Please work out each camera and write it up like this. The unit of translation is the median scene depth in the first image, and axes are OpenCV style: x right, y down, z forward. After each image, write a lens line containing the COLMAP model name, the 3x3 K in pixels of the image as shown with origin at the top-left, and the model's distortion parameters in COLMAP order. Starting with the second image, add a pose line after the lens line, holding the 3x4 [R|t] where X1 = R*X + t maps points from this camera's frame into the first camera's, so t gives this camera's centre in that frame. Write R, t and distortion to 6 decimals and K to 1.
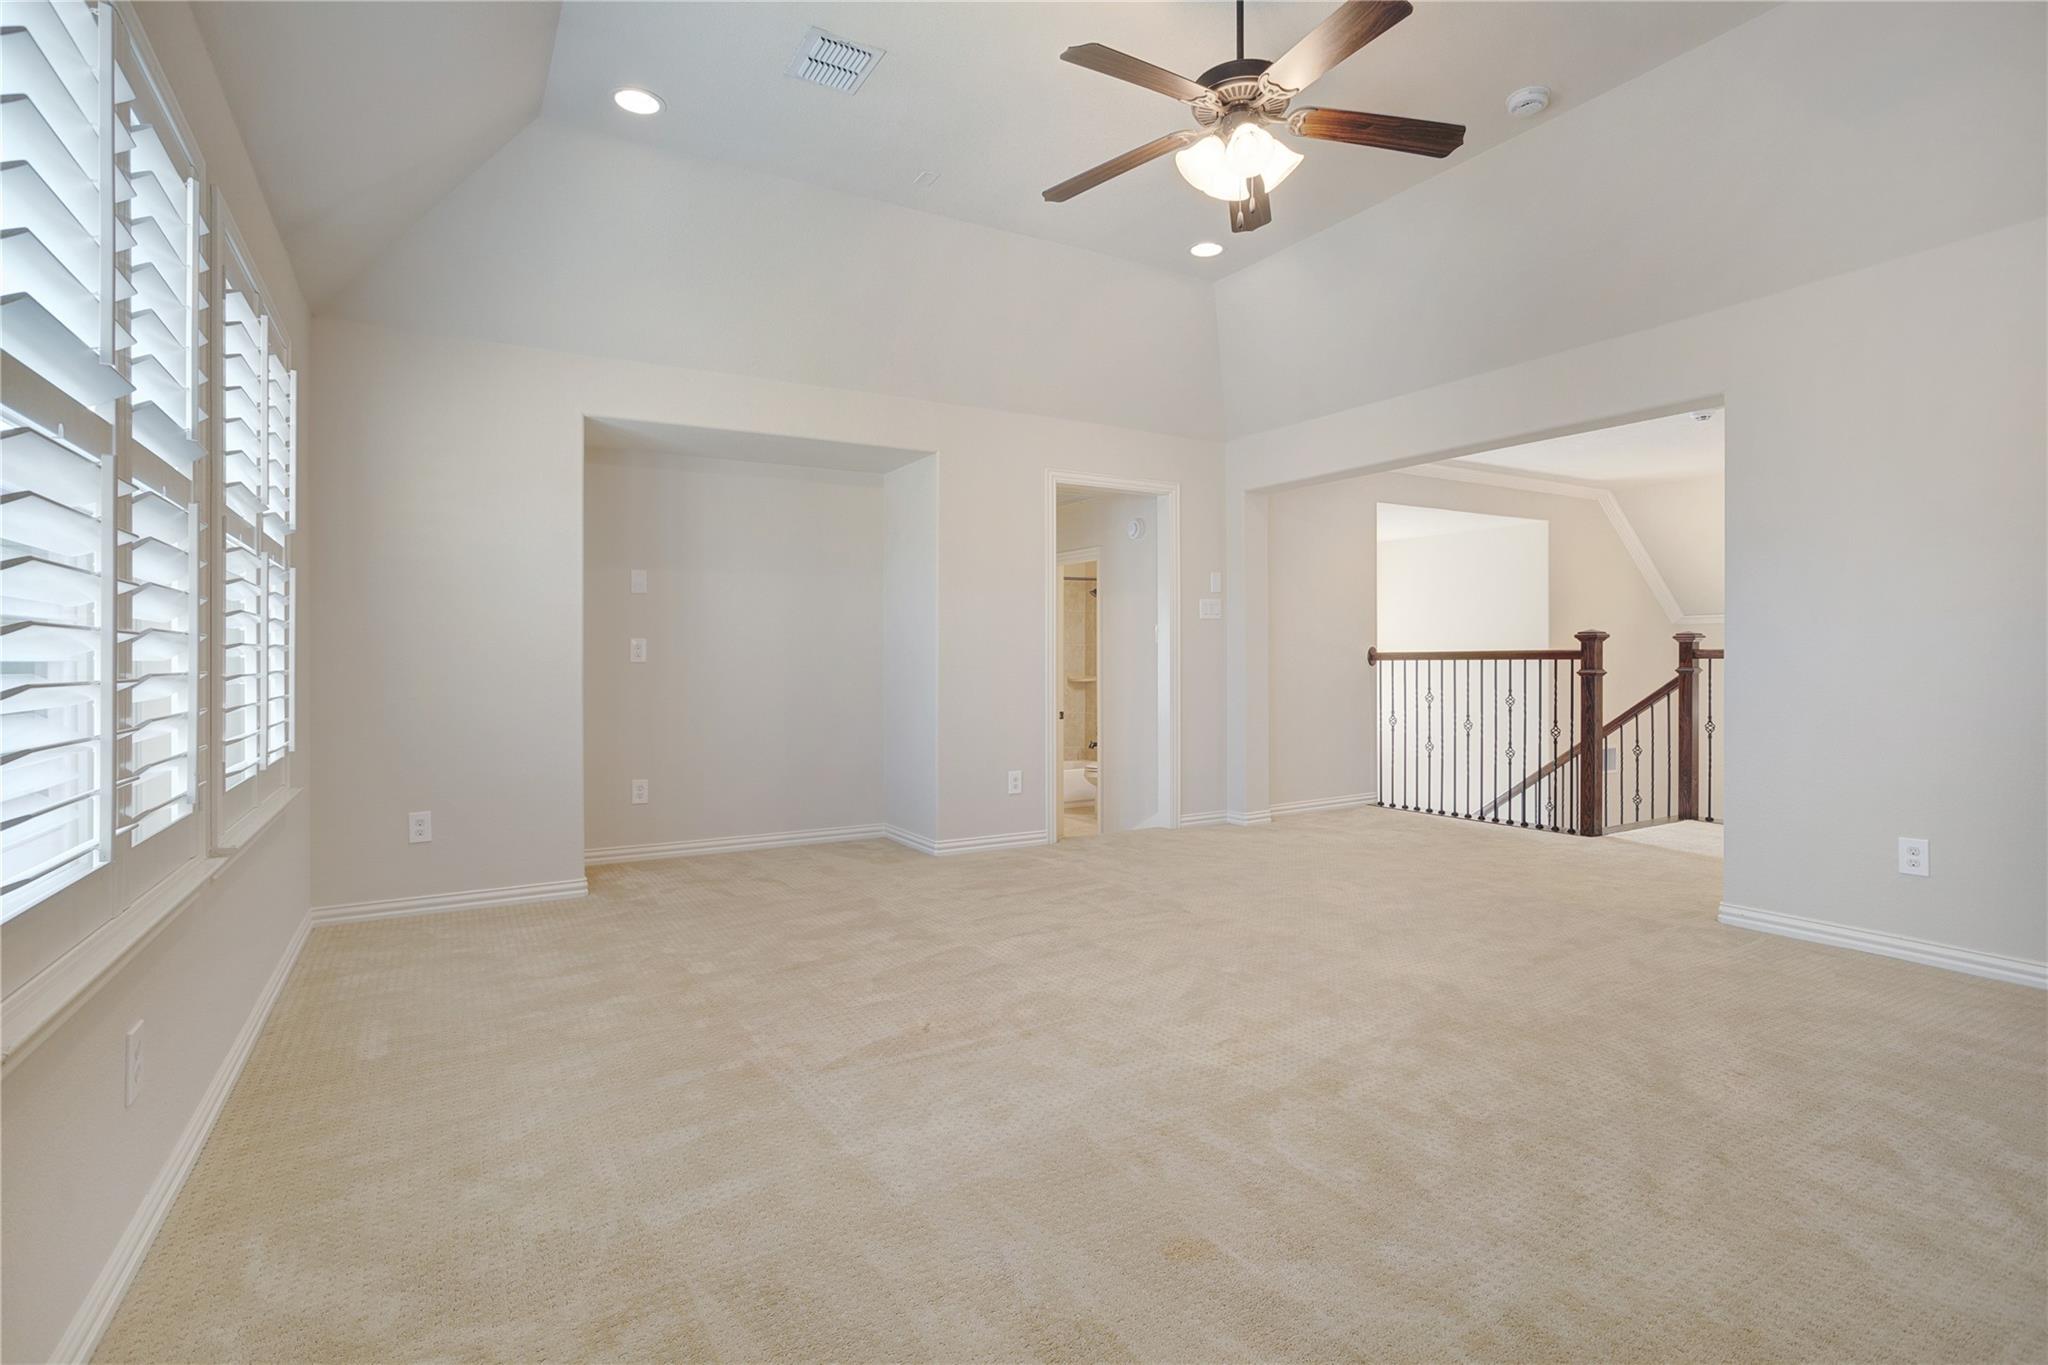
lens RADIAL K [[989.8, 0, 1022.5], [0, 989.8, 680.1], [0, 0, 1]] dist [-0.020786, 0.000652]
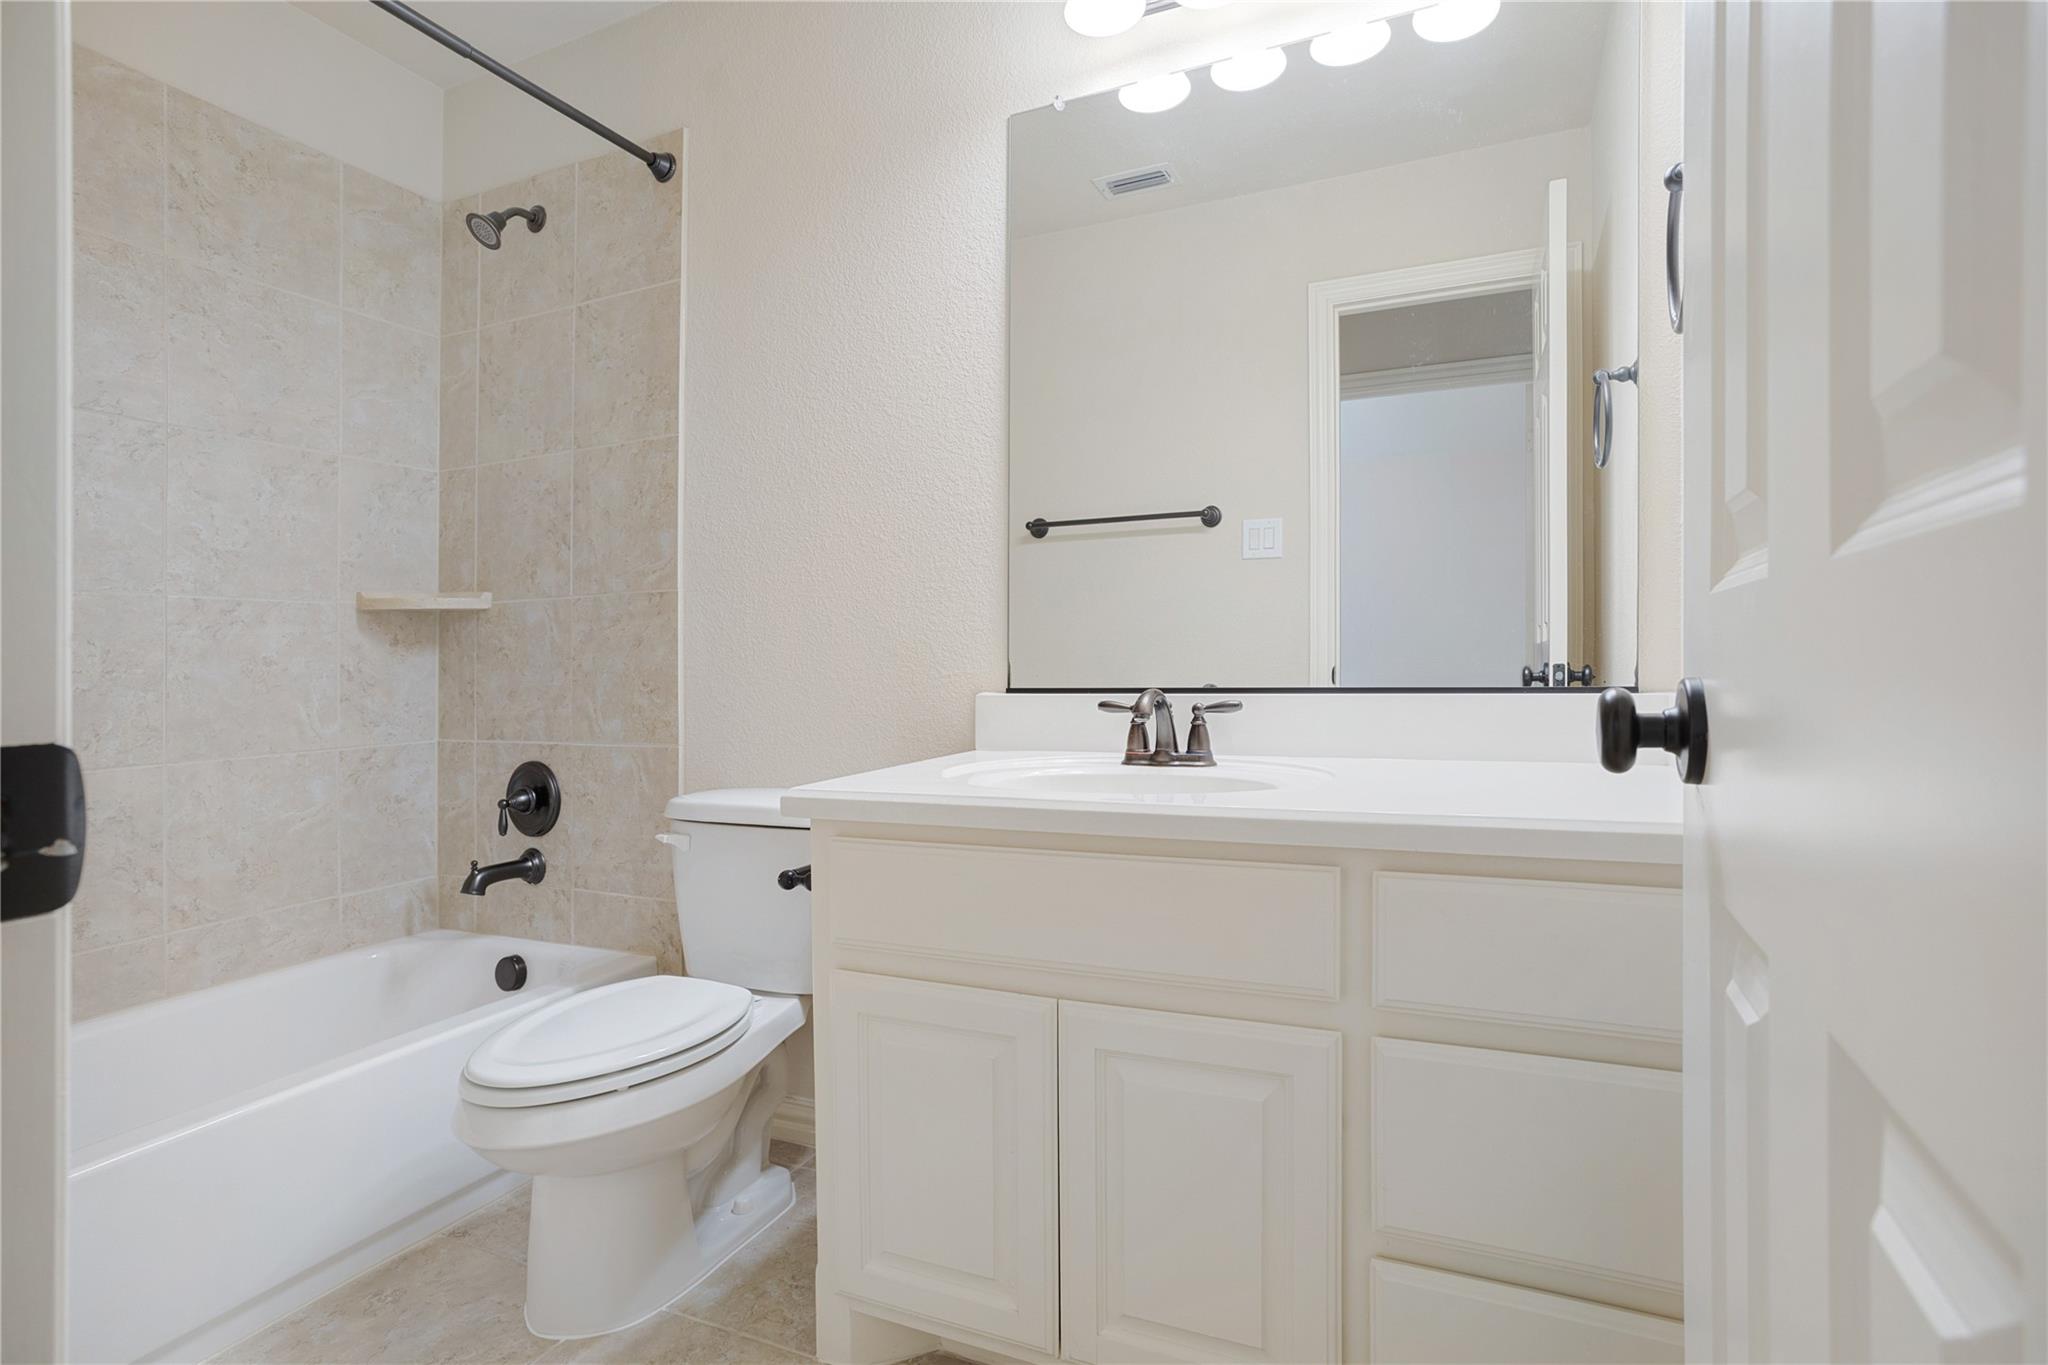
lens RADIAL K [[989.8, 0, 1024.5], [0, 989.8, 676.4], [0, 0, 1]] dist [-0.020786, 0.000652]
pose [[0.821092, 0.000063, 0.570796, 0.043070], [-0.003325, 0.999984, 0.004674, 0.015735], [-0.570786, -0.005736, 0.821079, 0.716117]]
